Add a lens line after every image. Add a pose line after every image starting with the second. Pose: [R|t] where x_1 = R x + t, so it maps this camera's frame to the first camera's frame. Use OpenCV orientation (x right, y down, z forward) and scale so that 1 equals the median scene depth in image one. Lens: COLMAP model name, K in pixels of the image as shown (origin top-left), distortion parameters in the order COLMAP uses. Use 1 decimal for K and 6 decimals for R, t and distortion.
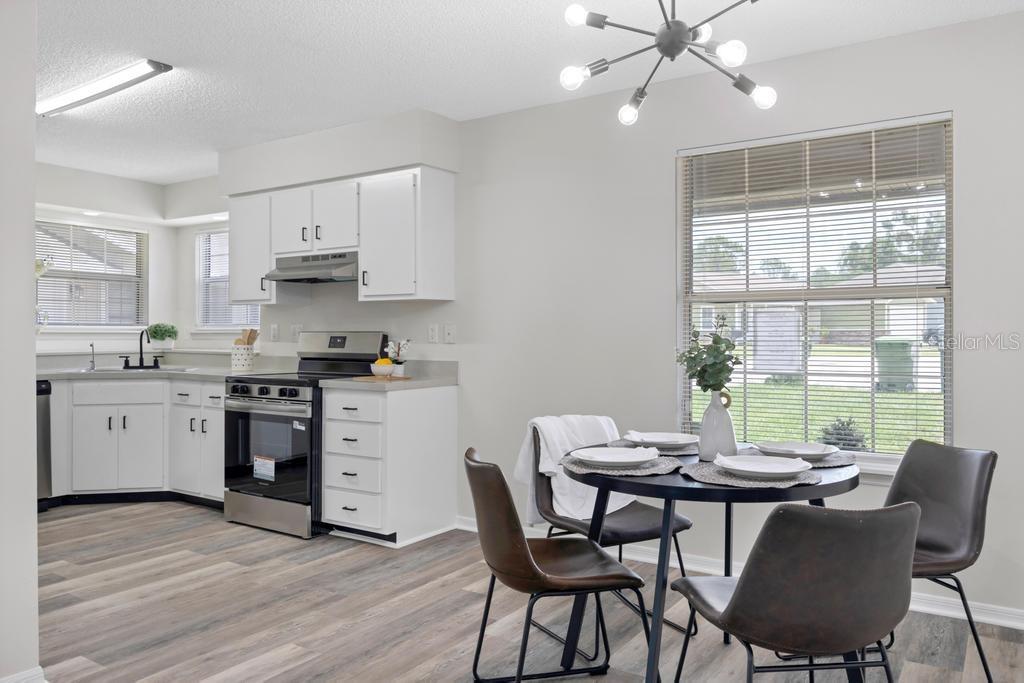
lens RADIAL K [[762.2, 0, 512.0], [0, 762.2, 341.5], [0, 0, 1]] dist [-0.008480, -0.001949]
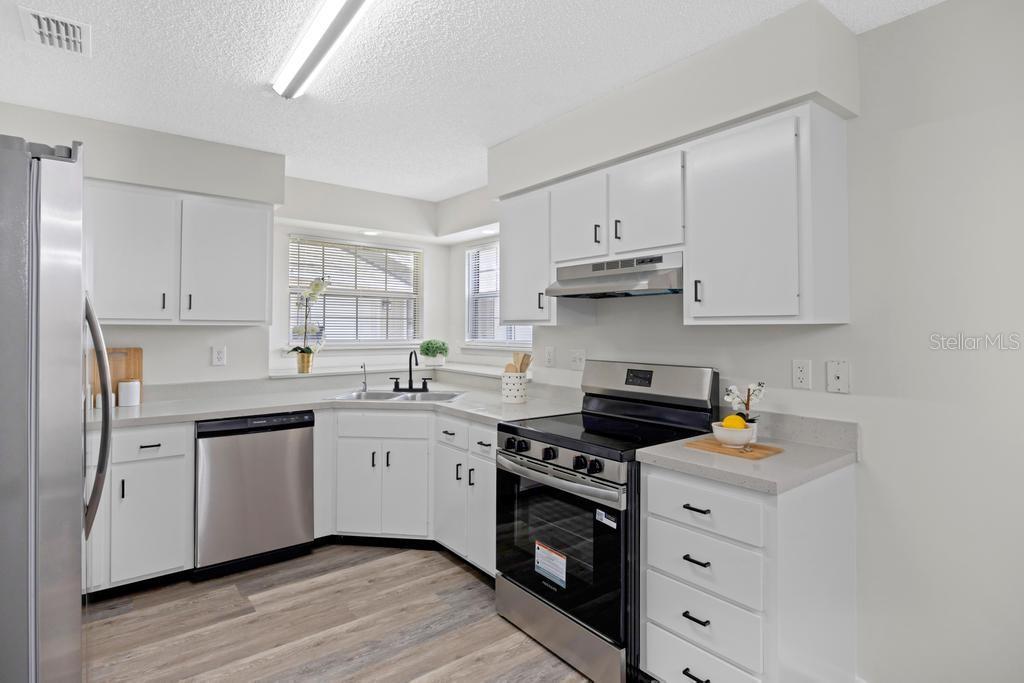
lens RADIAL K [[528.8, 0, 513.3], [0, 528.8, 326.3], [0, 0, 1]] dist [-0.000539, -0.000066]
pose [[0.951917, -0.001344, -0.306352, -0.188465], [-0.002506, 0.999923, -0.012173, -0.042685], [0.306344, 0.012355, 0.951841, 0.472739]]
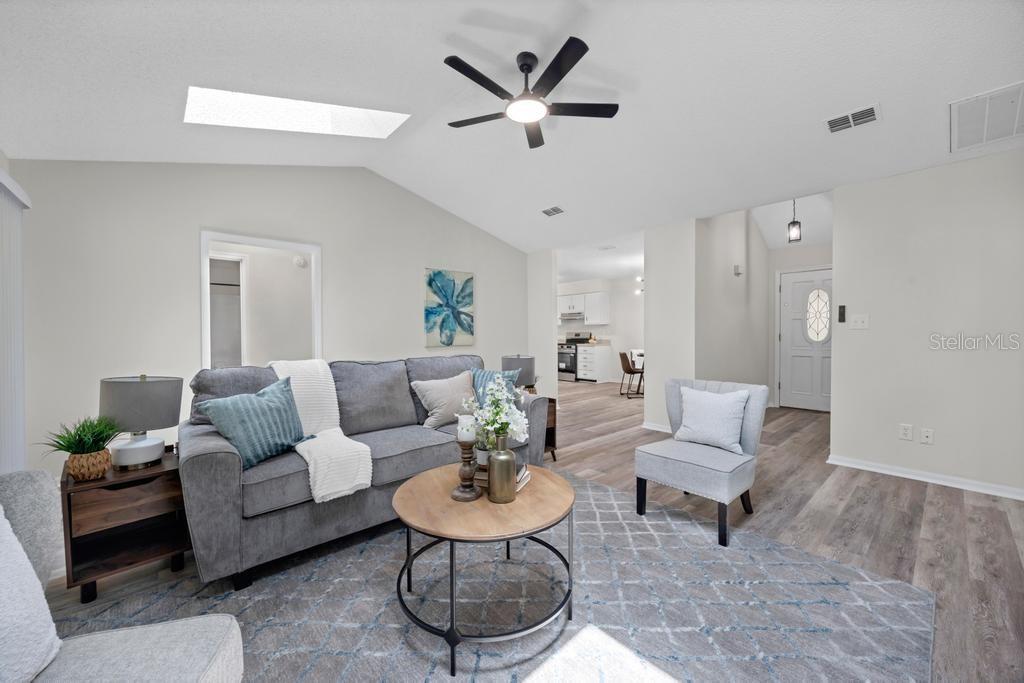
lens RADIAL K [[401.0, 0, 512.0], [0, 401.0, 341.5], [0, 0, 1]] dist [-0.000413, -0.000050]
pose [[0.969381, 0.000661, -0.245560, -0.049690], [0.001934, 0.999945, 0.010325, 0.012031], [0.245553, -0.010484, 0.969326, -1.072185]]
